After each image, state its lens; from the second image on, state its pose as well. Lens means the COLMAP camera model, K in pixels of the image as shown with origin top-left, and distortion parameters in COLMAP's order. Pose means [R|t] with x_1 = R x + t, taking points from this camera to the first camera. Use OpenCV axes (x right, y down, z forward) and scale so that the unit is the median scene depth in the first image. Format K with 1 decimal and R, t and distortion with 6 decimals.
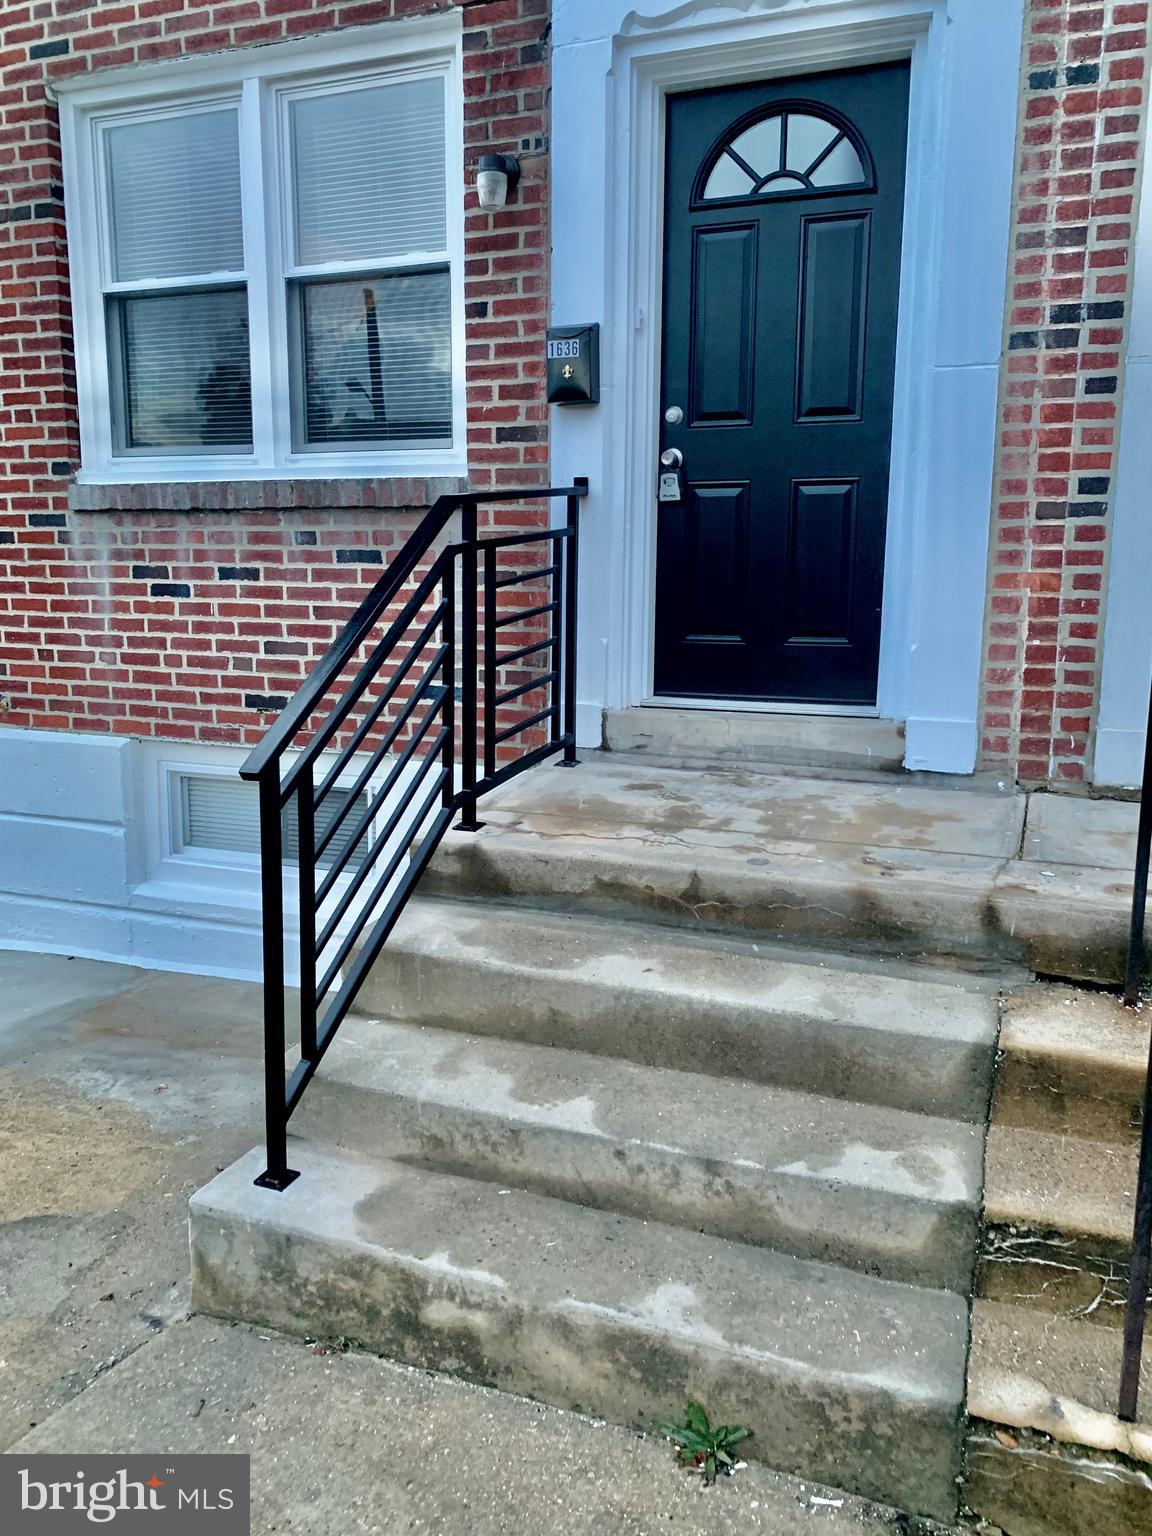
lens RADIAL K [[1162.7, 0, 575.6], [0, 1162.7, 771.0], [0, 0, 1]] dist [0.013741, -0.005978]
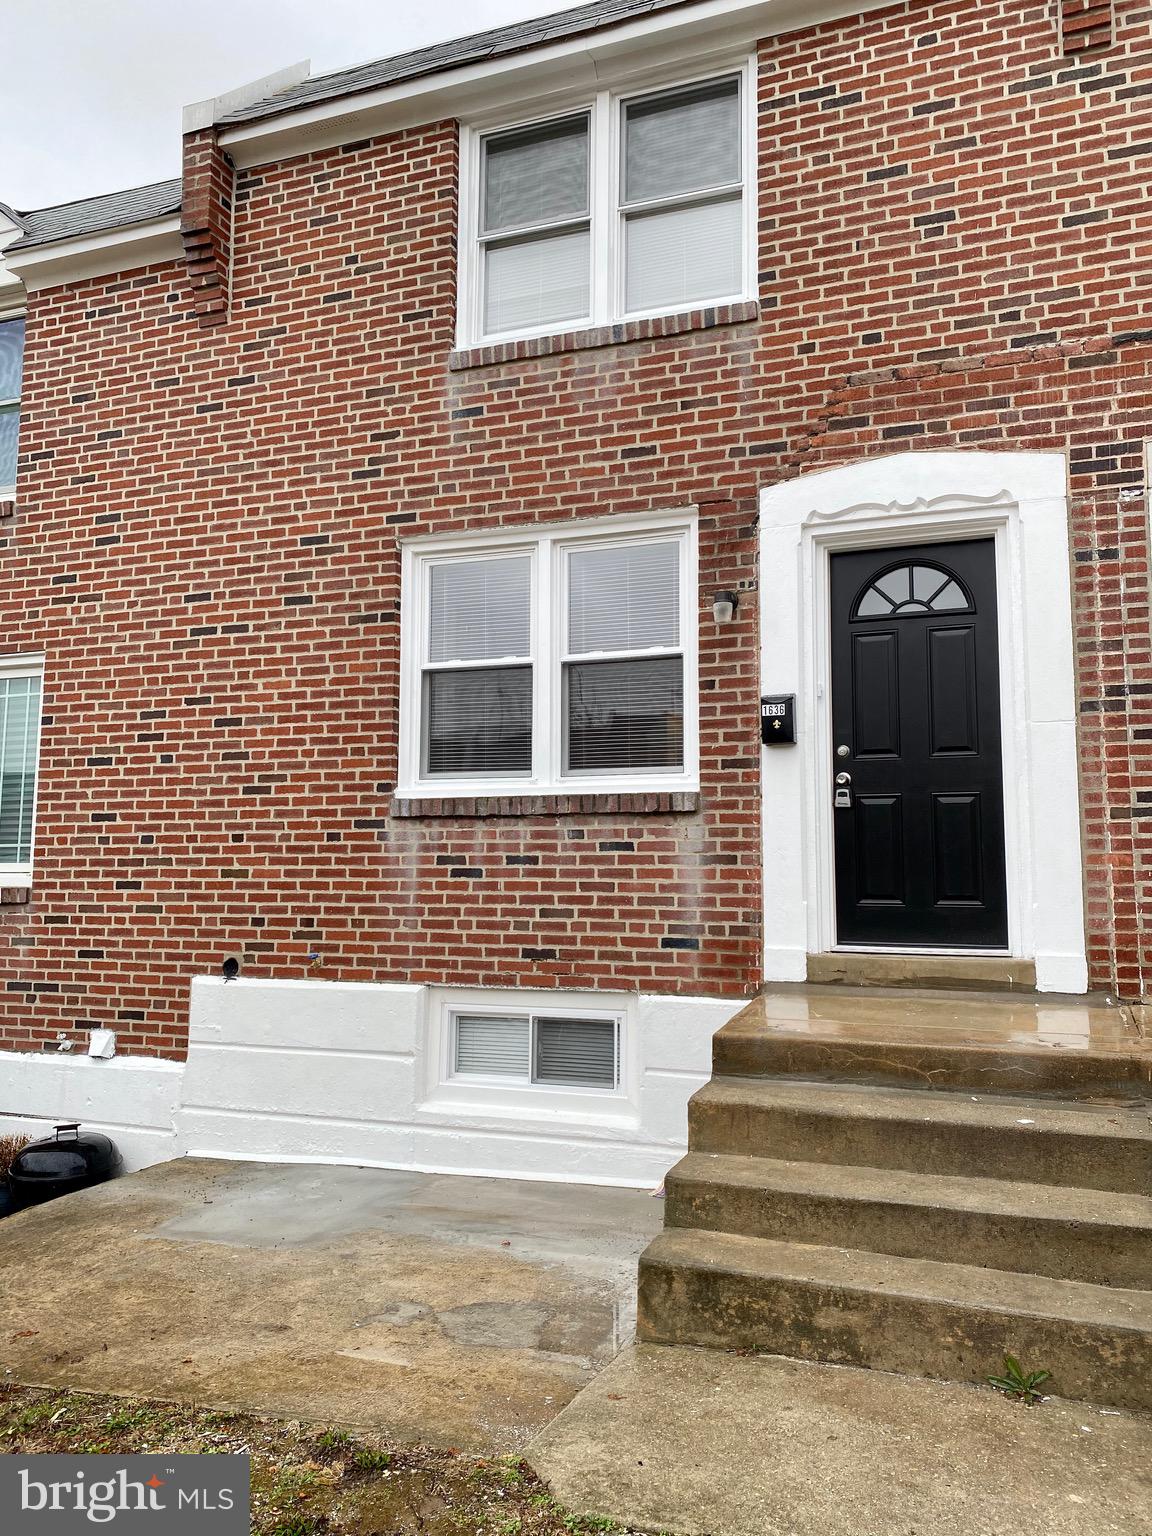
lens RADIAL K [[1171.3, 0, 573.1], [0, 1171.3, 767.8], [0, 0, 1]] dist [0.071566, -0.036325]
pose [[0.999858, -0.005331, 0.015976, -0.279522], [0.009283, 0.965925, -0.258657, 0.095895], [-0.014052, 0.258769, 0.965837, -0.422241]]
